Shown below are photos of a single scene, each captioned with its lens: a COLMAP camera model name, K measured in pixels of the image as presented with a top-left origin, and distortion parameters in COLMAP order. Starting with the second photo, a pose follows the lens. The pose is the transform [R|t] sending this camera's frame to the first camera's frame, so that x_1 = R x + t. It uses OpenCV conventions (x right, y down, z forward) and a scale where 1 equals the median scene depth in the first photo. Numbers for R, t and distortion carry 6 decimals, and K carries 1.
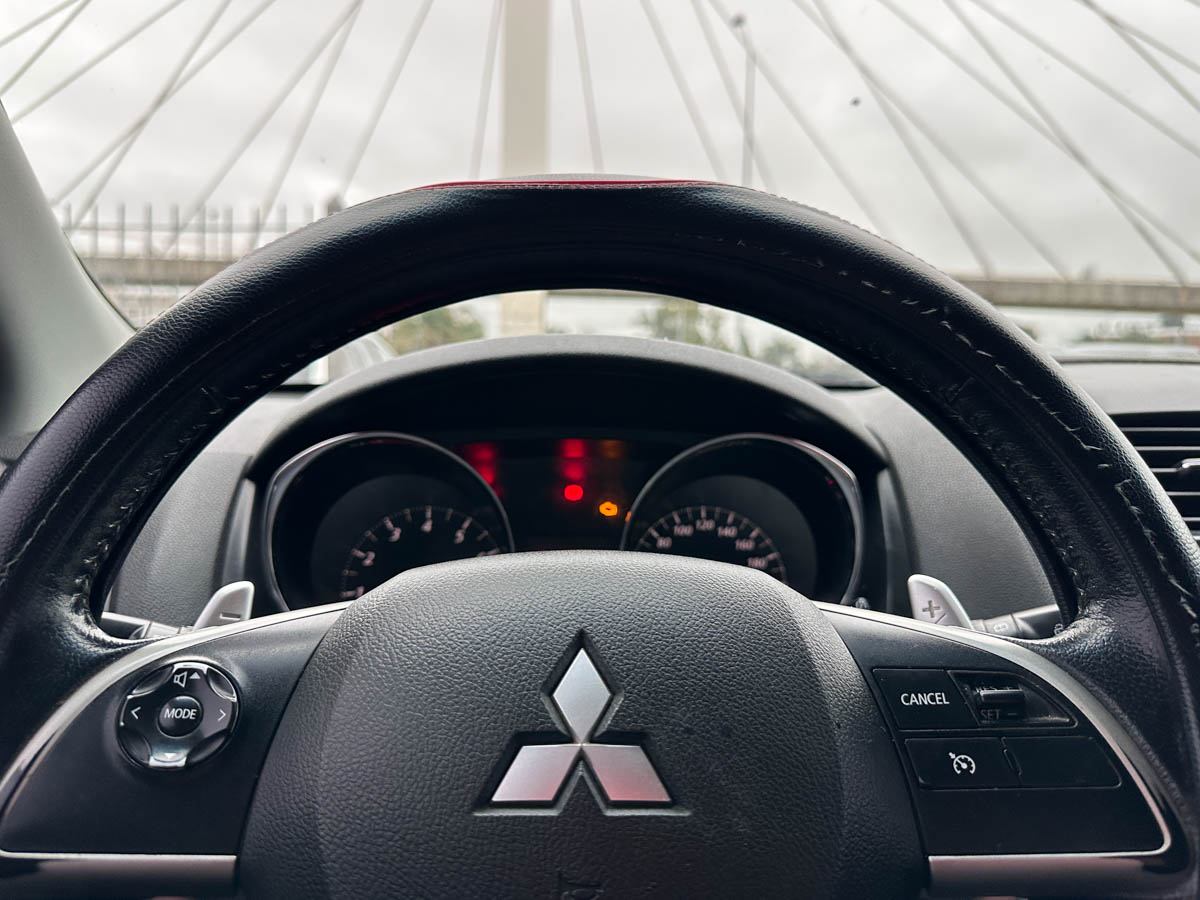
lens RADIAL K [[842.7, 0, 575.4], [0, 842.7, 478.3], [0, 0, 1]] dist [0.025058, -0.064780]
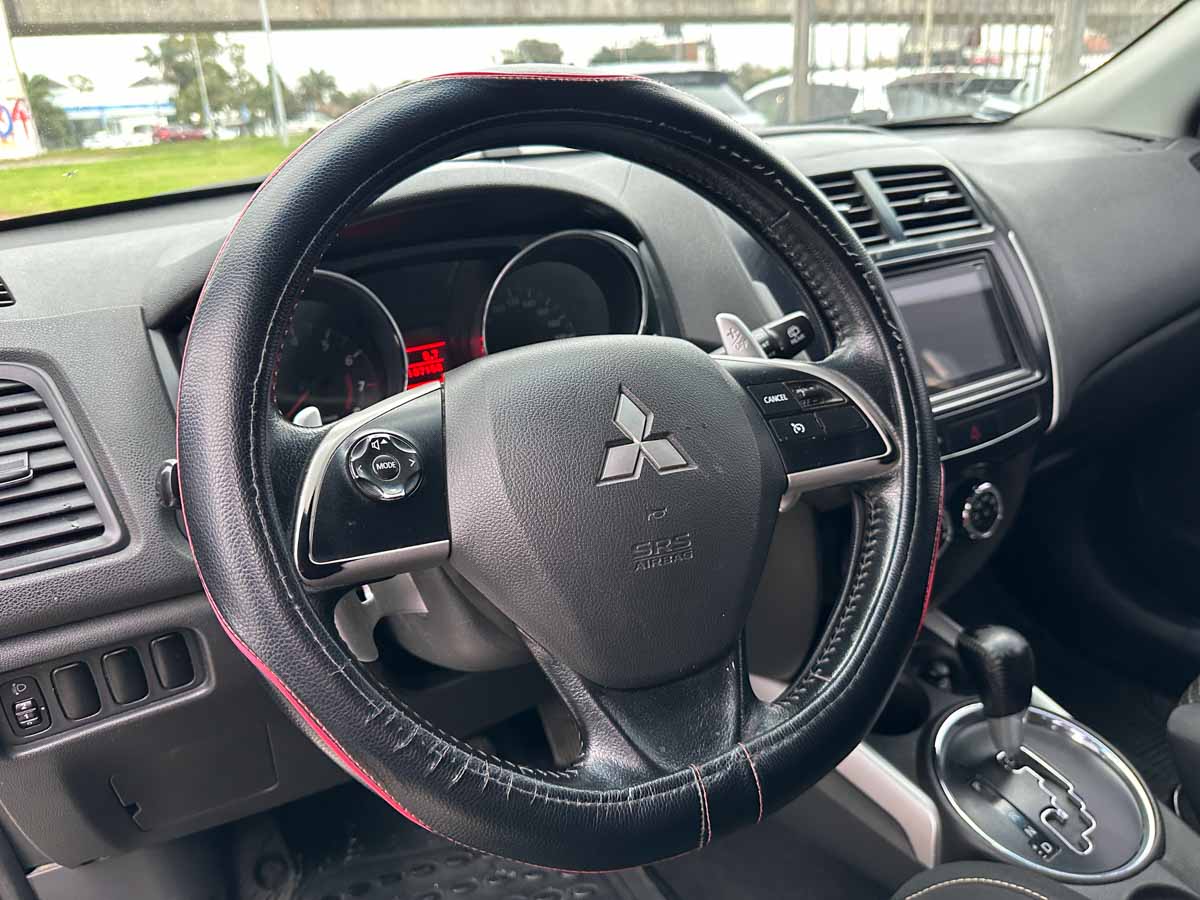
lens RADIAL K [[854.8, 0, 600.0], [0, 854.8, 450.0], [0, 0, 1]] dist [0.068800, -0.116919]
pose [[0.903170, -0.145787, 0.403769, -0.752564], [0.042979, 0.966550, 0.252850, -0.129672], [-0.427126, -0.211013, 0.879225, -0.545321]]
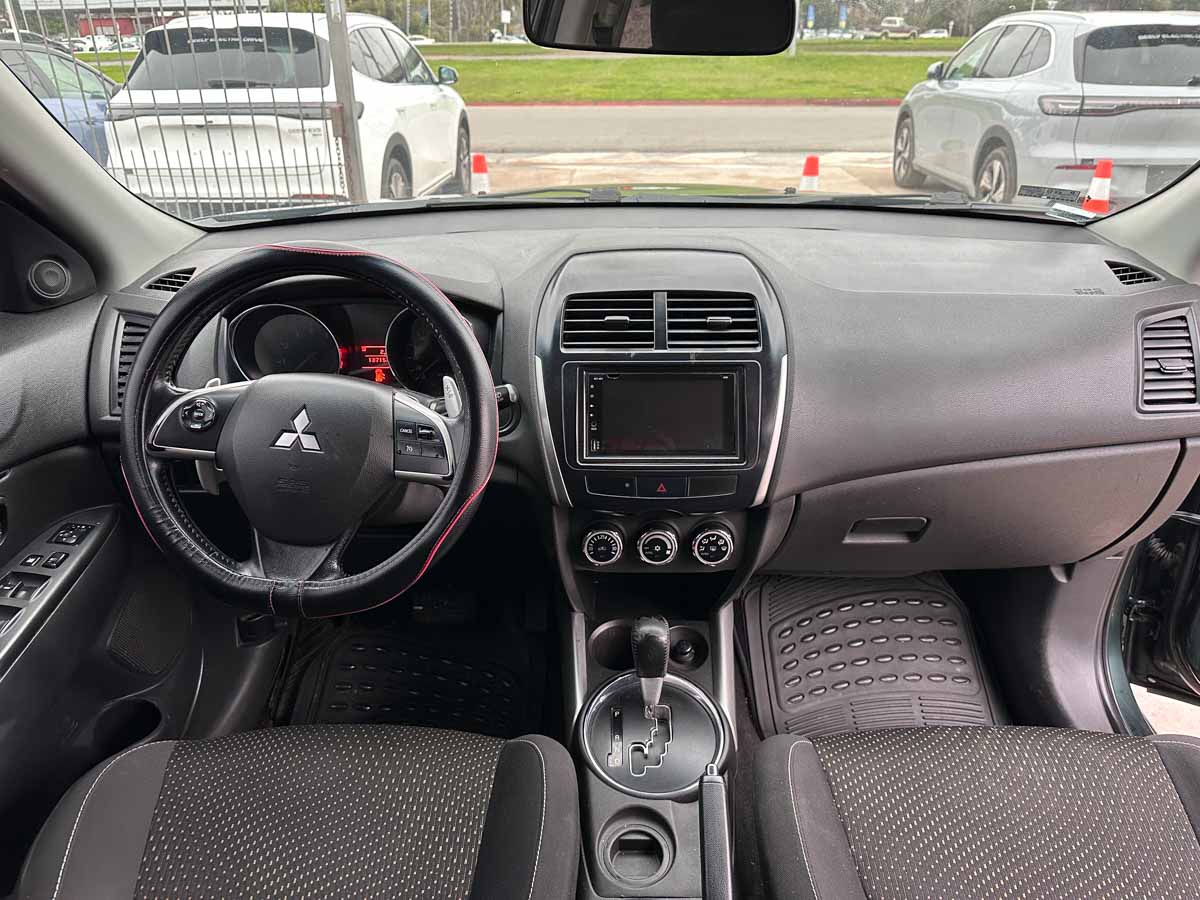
lens RADIAL K [[845.3, 0, 591.6], [0, 845.3, 450.0], [0, 0, 1]] dist [0.070599, -0.077860]
pose [[0.992940, 0.102582, -0.059561, 1.477071], [-0.075309, 0.933109, 0.351620, -1.020936], [0.091647, -0.344652, 0.934246, -2.390748]]
